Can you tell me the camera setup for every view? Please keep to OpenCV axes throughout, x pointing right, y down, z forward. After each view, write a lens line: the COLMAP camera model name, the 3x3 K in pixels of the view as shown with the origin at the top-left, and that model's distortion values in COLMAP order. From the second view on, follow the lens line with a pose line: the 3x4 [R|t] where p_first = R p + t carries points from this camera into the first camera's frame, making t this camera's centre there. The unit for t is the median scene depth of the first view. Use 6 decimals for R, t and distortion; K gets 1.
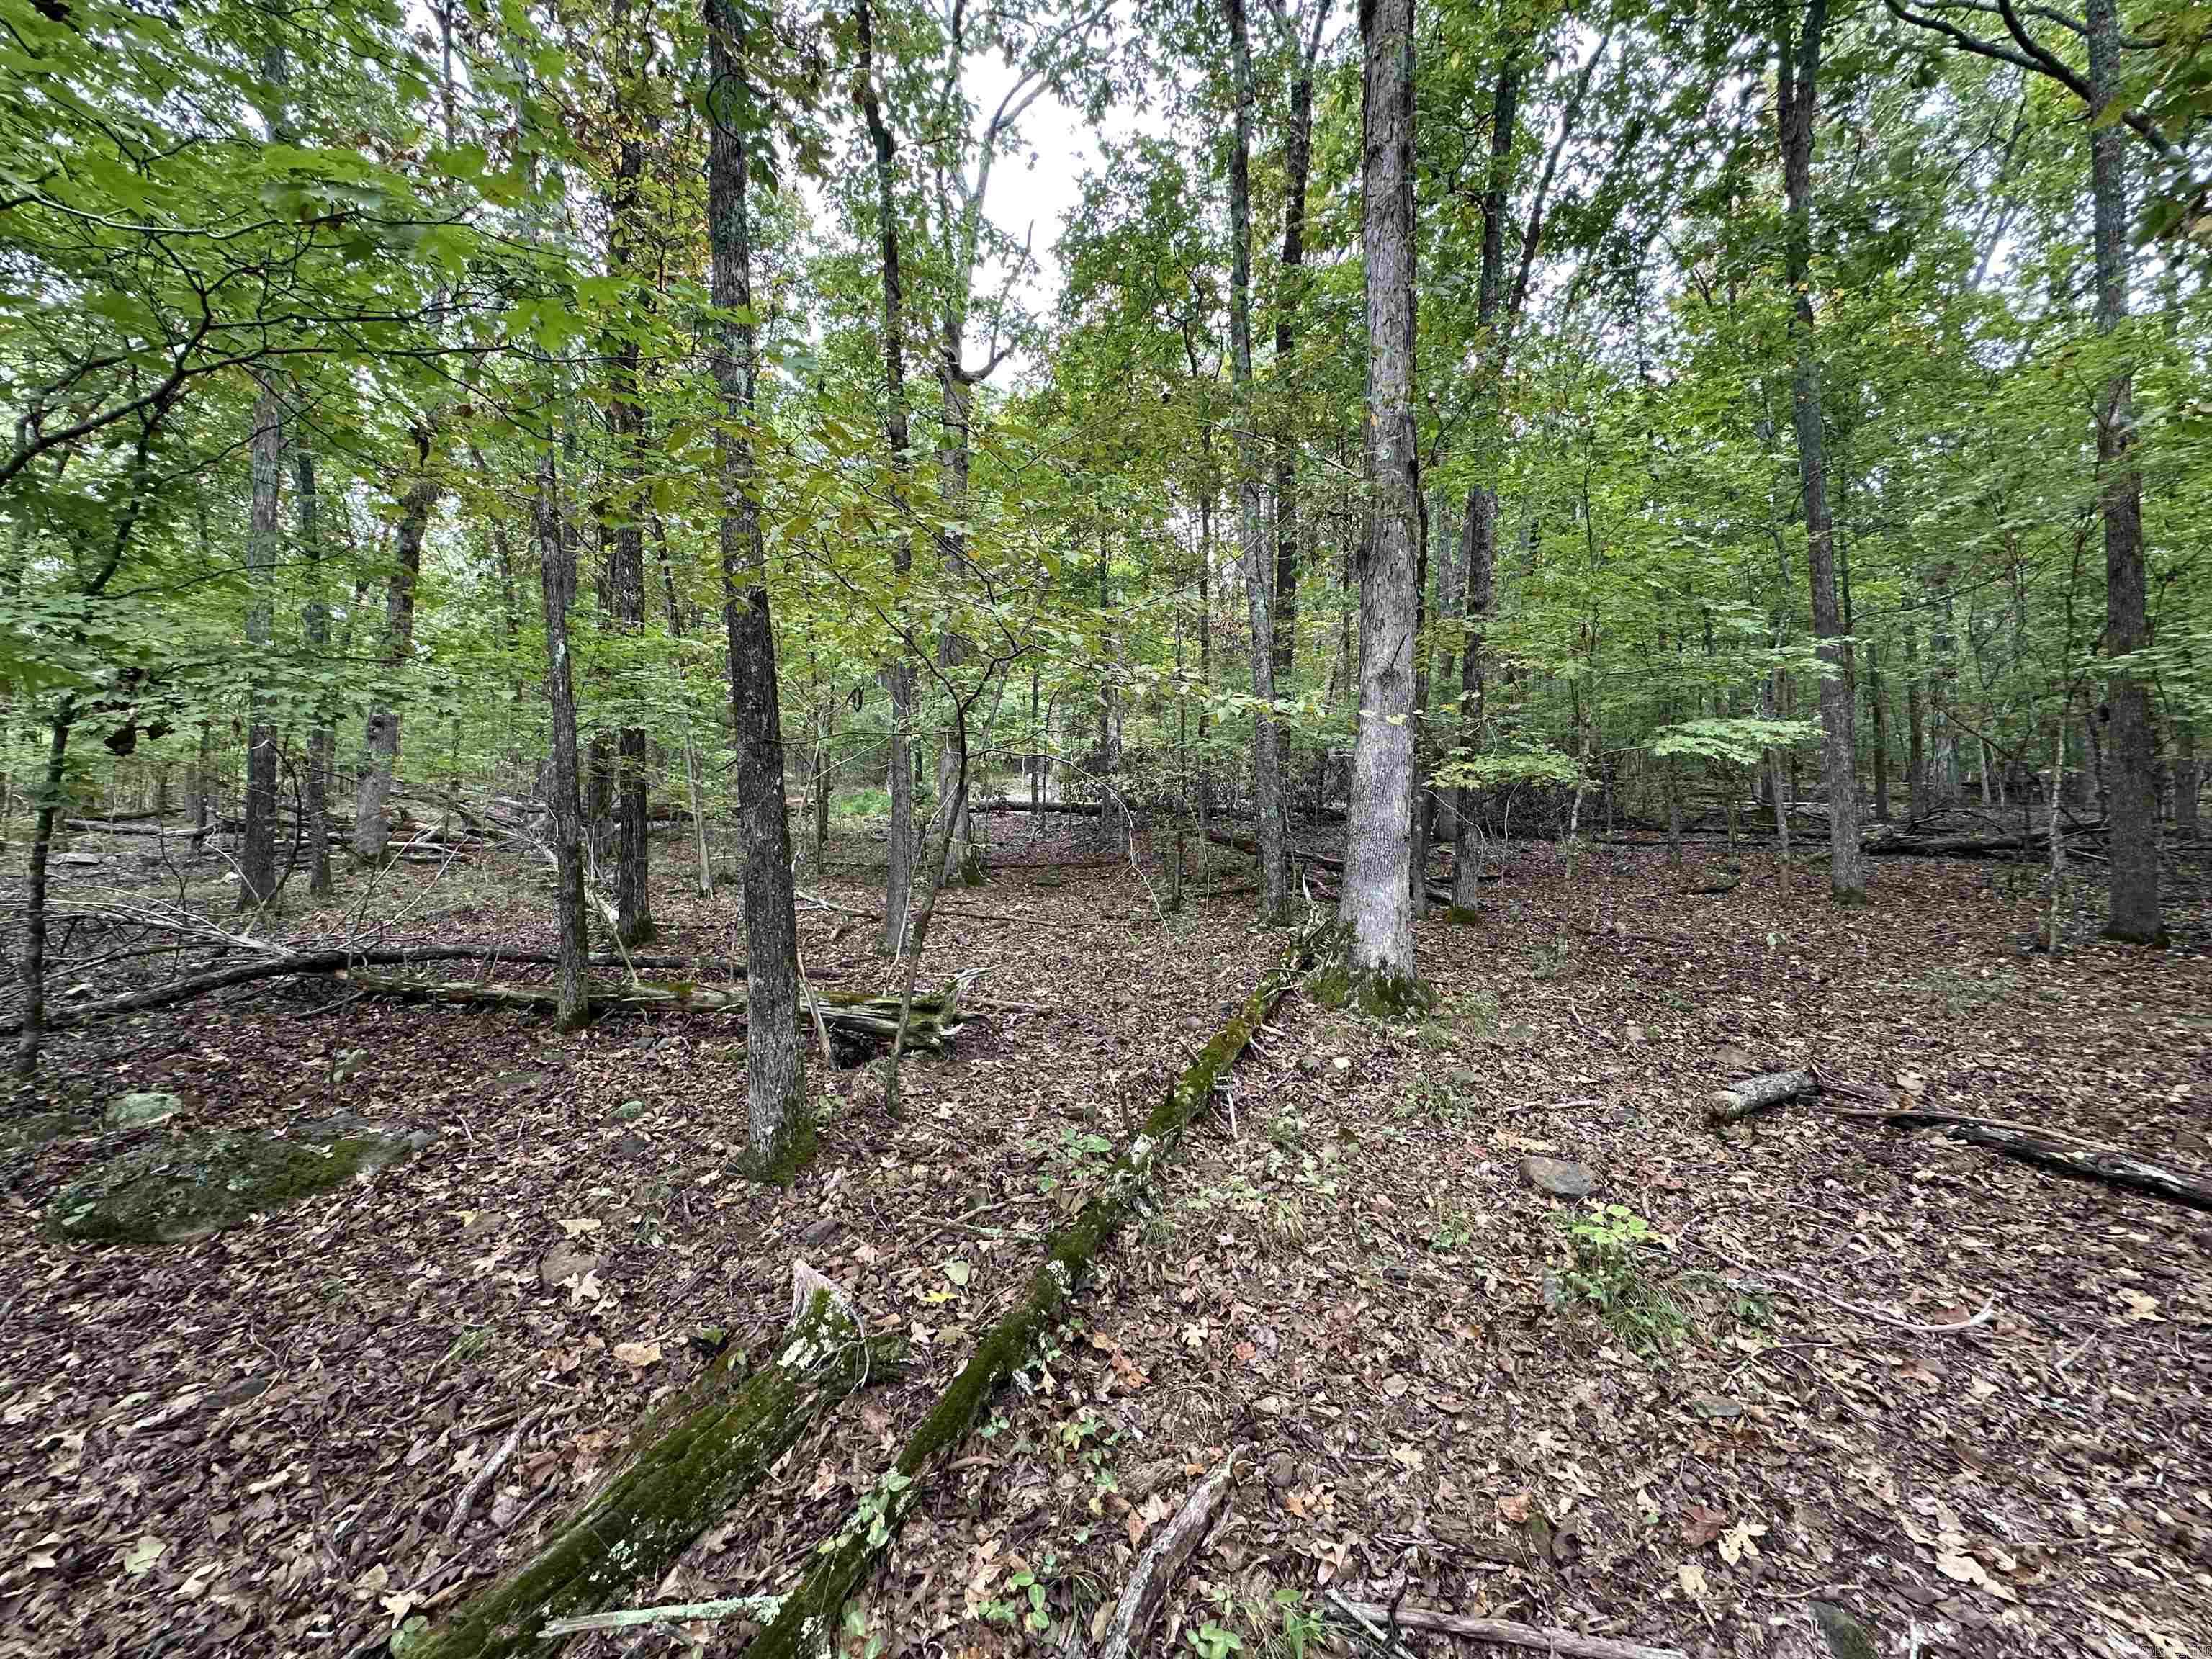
lens RADIAL K [[889.3, 0, 1114.0], [0, 889.3, 818.0], [0, 0, 1]] dist [-0.001930, 0.000204]
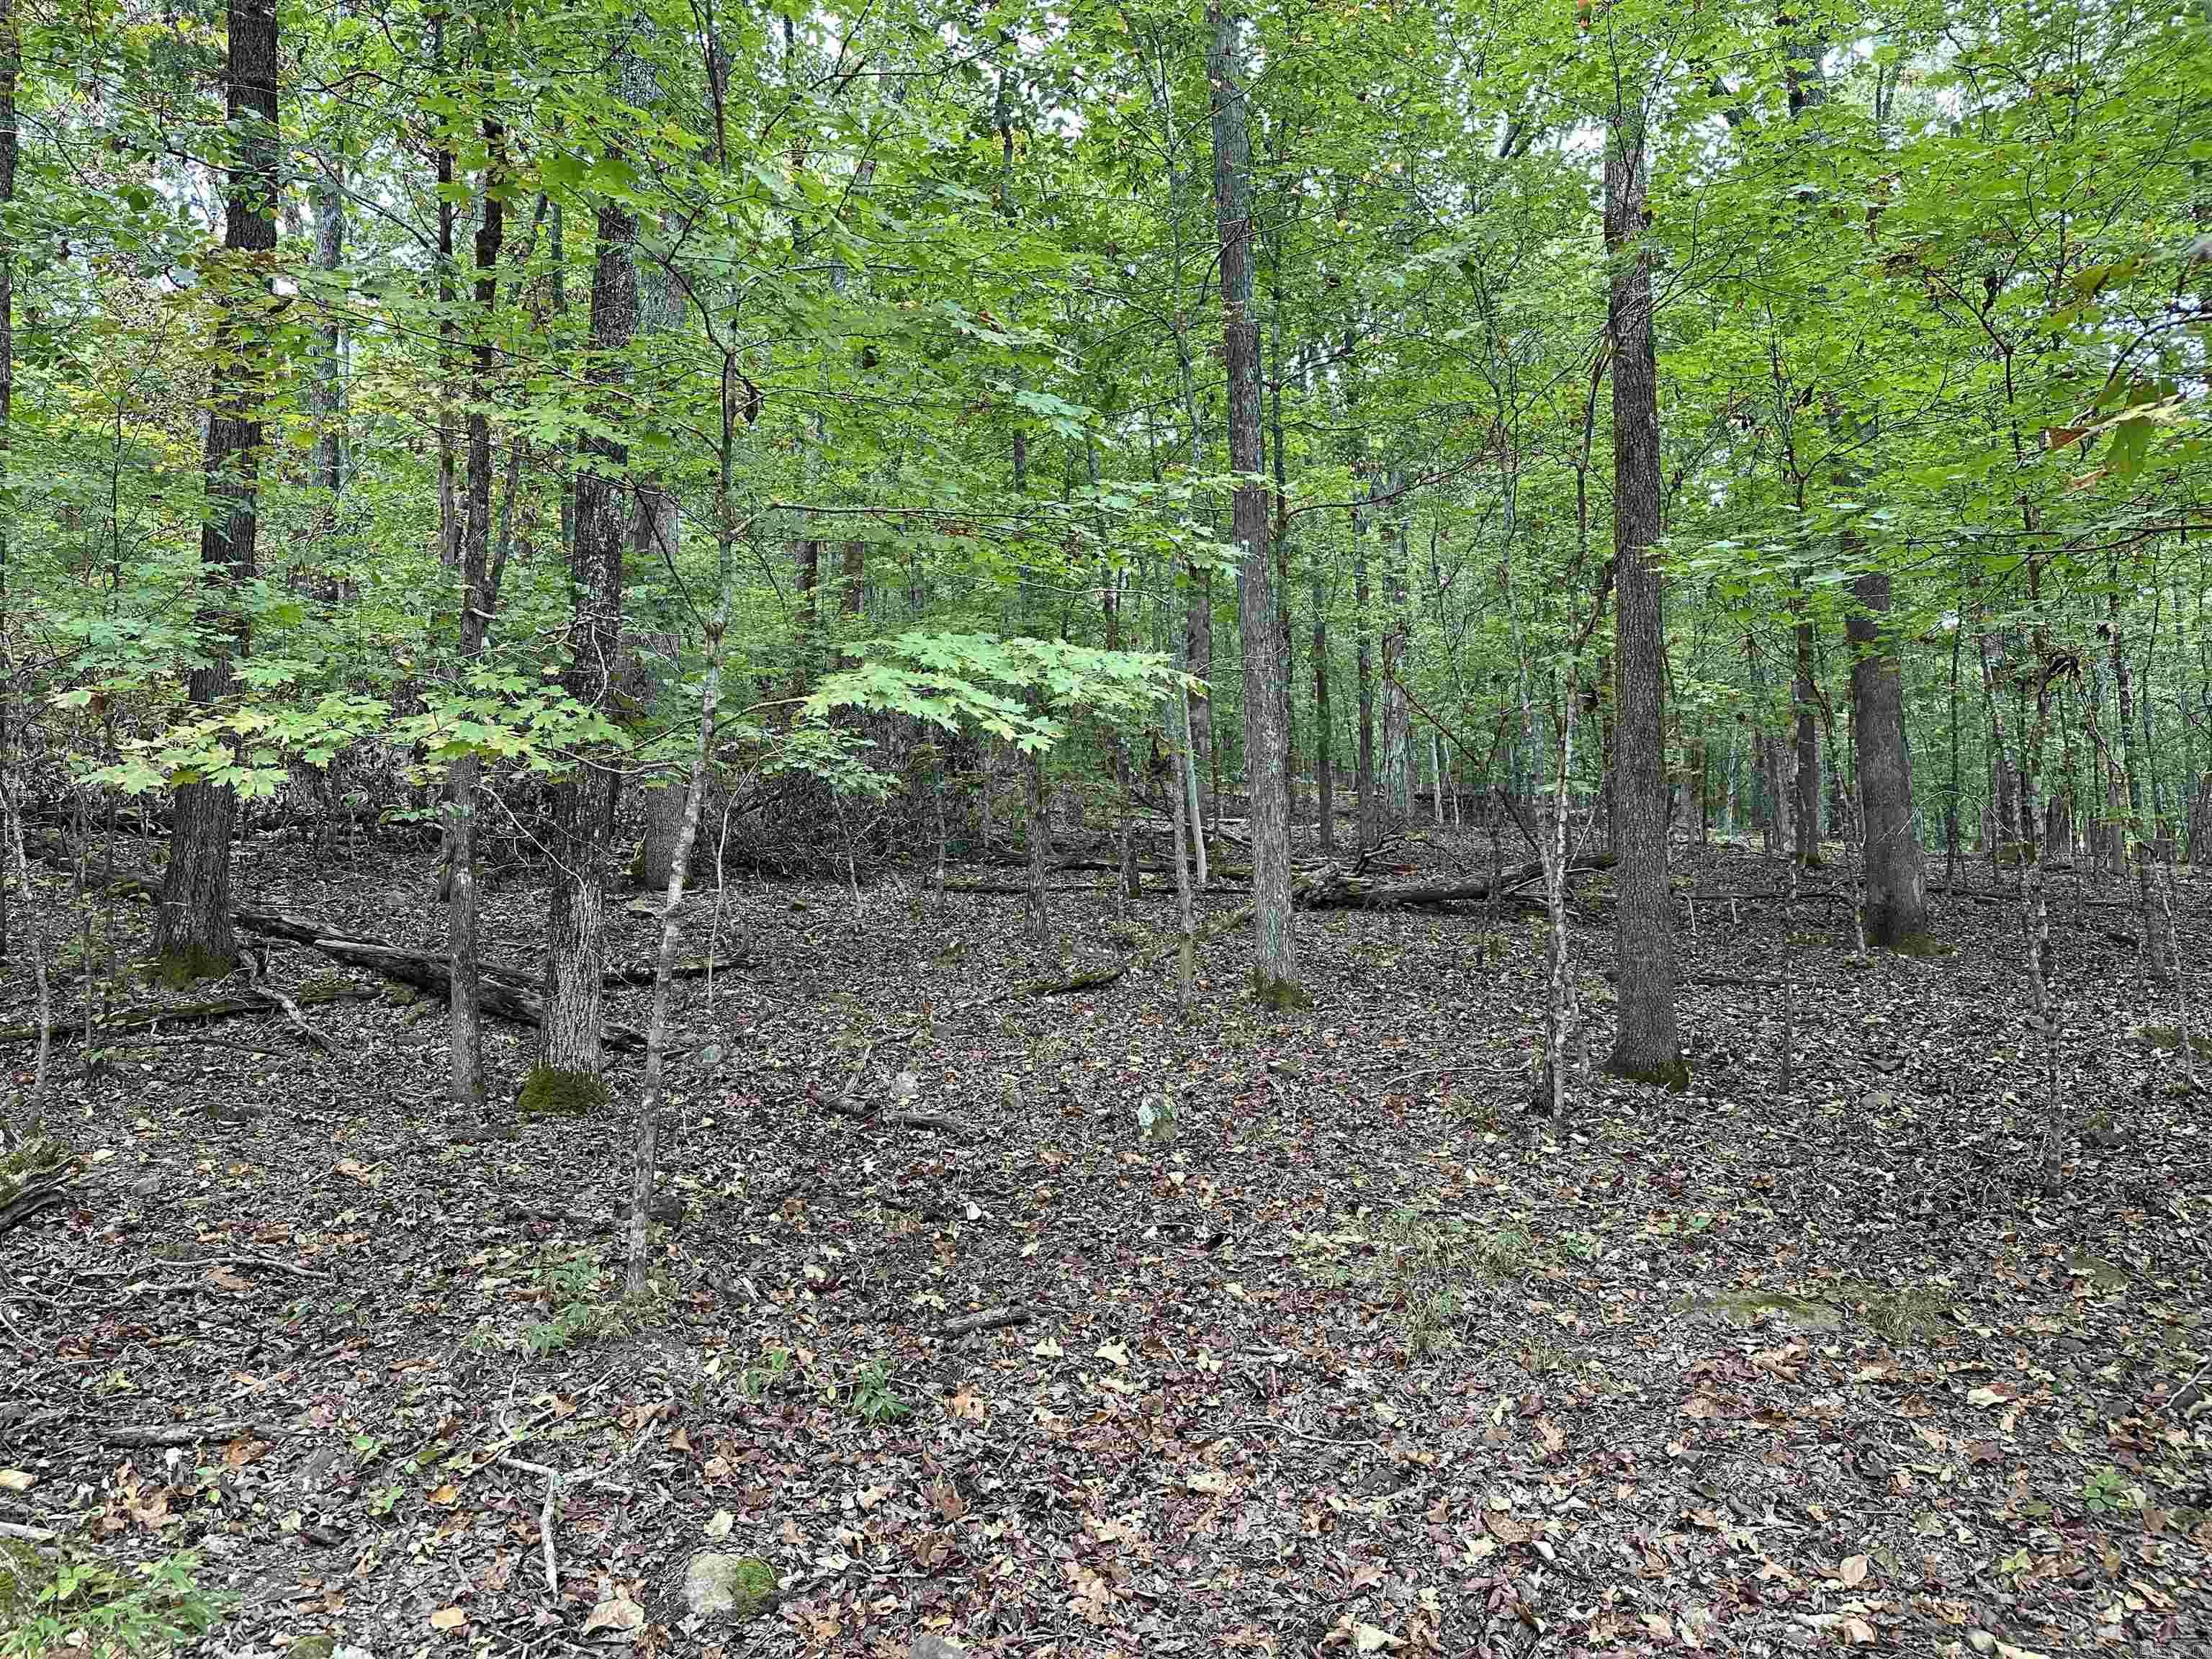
lens RADIAL K [[1547.1, 0, 1104.4], [0, 1547.1, 831.0], [0, 0, 1]] dist [0.000626, -0.001322]
pose [[0.842555, 0.008547, 0.538542, 0.197047], [-0.008928, 0.999958, -0.001901, -0.013379], [-0.538536, -0.003207, 0.842597, 0.222735]]
